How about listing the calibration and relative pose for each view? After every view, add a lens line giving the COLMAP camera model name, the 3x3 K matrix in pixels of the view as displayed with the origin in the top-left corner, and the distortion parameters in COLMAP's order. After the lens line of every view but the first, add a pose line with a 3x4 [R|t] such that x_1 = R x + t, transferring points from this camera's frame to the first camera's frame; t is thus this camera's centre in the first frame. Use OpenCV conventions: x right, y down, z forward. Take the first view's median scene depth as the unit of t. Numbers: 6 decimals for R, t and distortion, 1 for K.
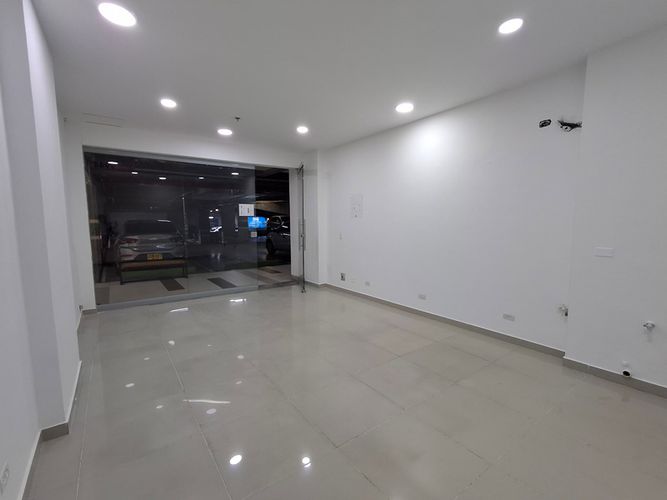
lens RADIAL K [[306.0, 0, 337.2], [0, 306.0, 251.1], [0, 0, 1]] dist [0.001278, 0.000874]
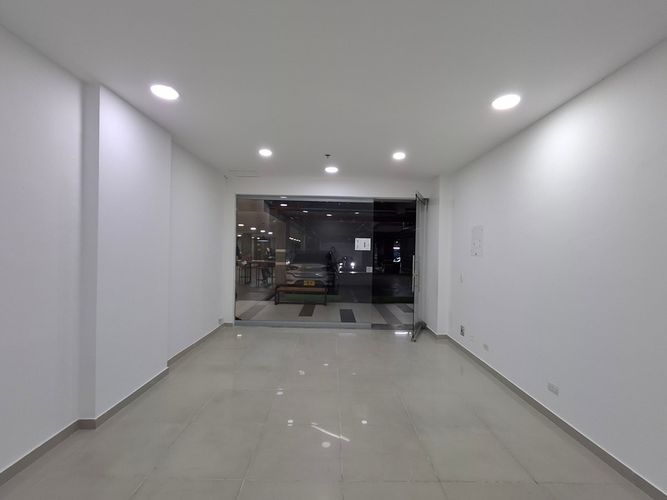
lens RADIAL K [[306.0, 0, 335.0], [0, 306.0, 250.2], [0, 0, 1]] dist [0.001278, 0.000874]
pose [[0.811518, 0.020651, -0.583963, 0.179821], [-0.080357, 0.993824, -0.076525, -0.029339], [0.578776, 0.109026, 0.808166, 0.144352]]
